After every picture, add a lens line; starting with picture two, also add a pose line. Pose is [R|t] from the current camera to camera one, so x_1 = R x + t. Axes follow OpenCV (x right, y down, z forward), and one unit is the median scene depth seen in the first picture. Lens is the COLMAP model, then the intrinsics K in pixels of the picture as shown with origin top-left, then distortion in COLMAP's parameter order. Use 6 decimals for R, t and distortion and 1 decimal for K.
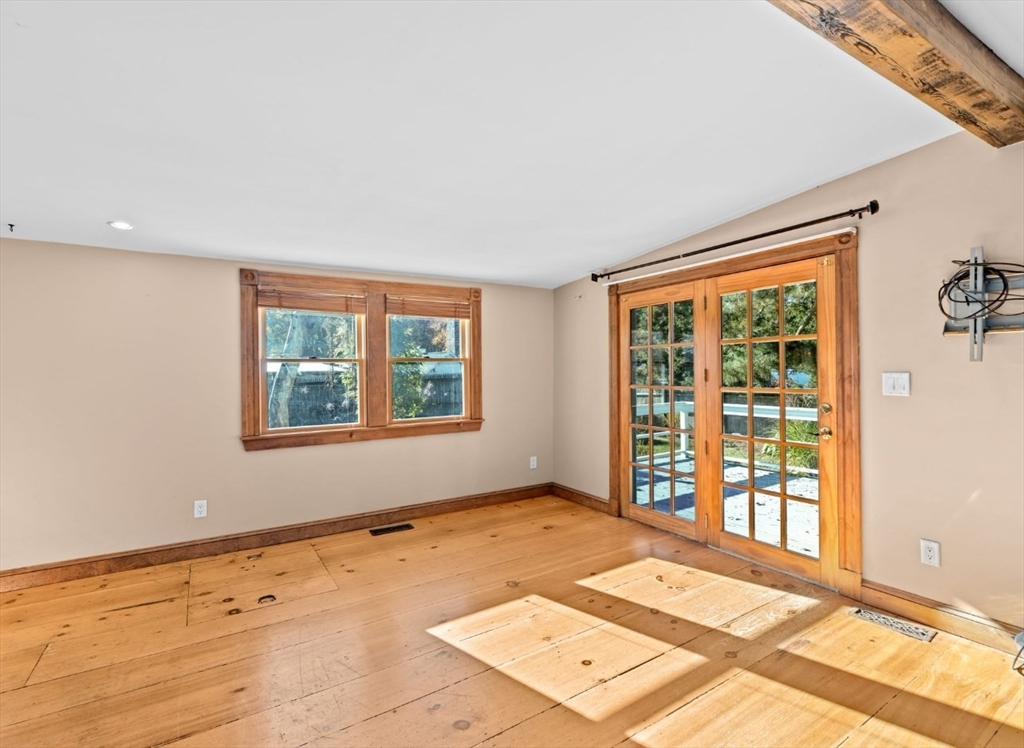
lens RADIAL K [[500.3, 0, 517.7], [0, 500.3, 372.3], [0, 0, 1]] dist [-0.001084, -0.000268]
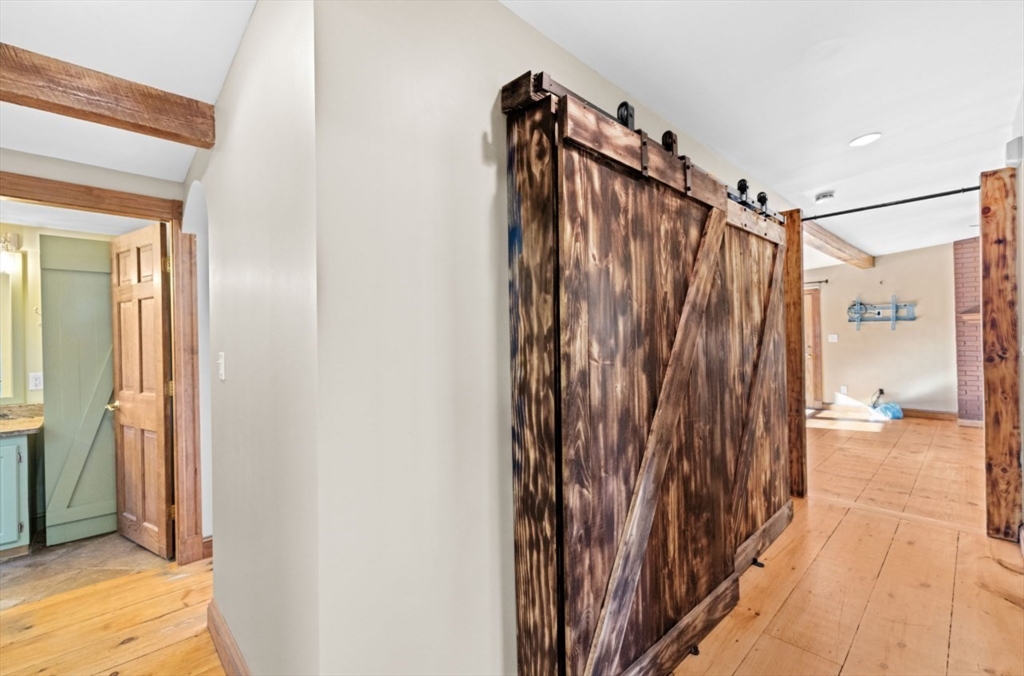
lens RADIAL K [[437.2, 0, 512.3], [0, 437.2, 337.1], [0, 0, 1]] dist [0.000920, 0.000000]
pose [[0.980836, -0.000596, 0.194836, -1.130211], [0.003025, 0.999921, -0.012166, 0.029760], [-0.194813, 0.012522, 0.980760, -0.837632]]
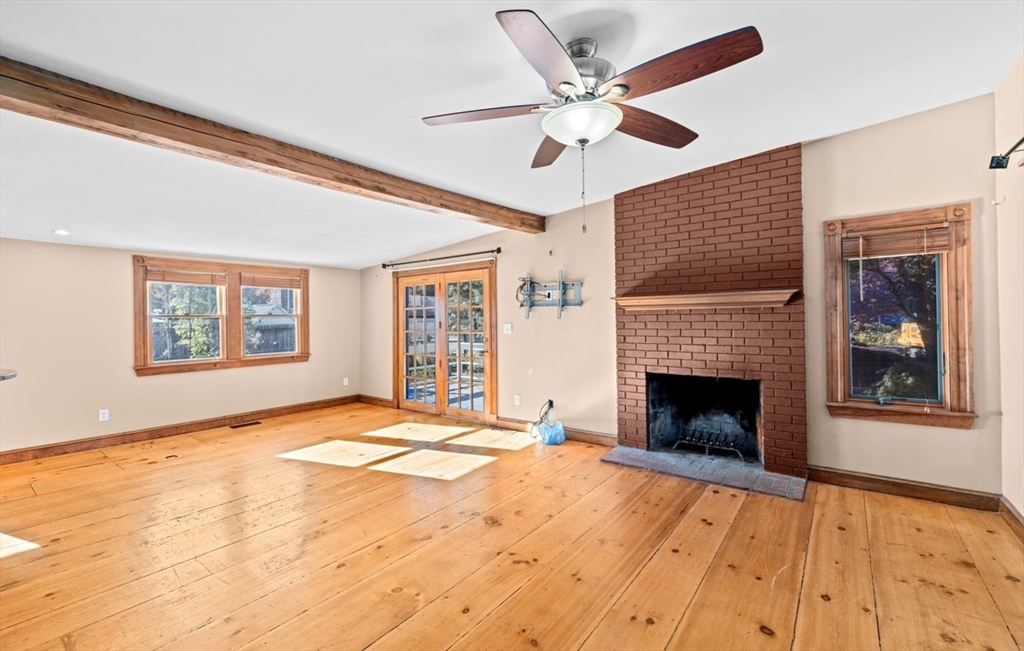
lens RADIAL K [[435.8, 0, 508.3], [0, 435.8, 319.6], [0, 0, 1]] dist [-0.000146, -0.000065]
pose [[0.936976, 0.000459, 0.349394, 0.039980], [0.001936, 0.999977, -0.006507, -0.002463], [-0.349389, 0.006773, 0.936953, -0.560931]]
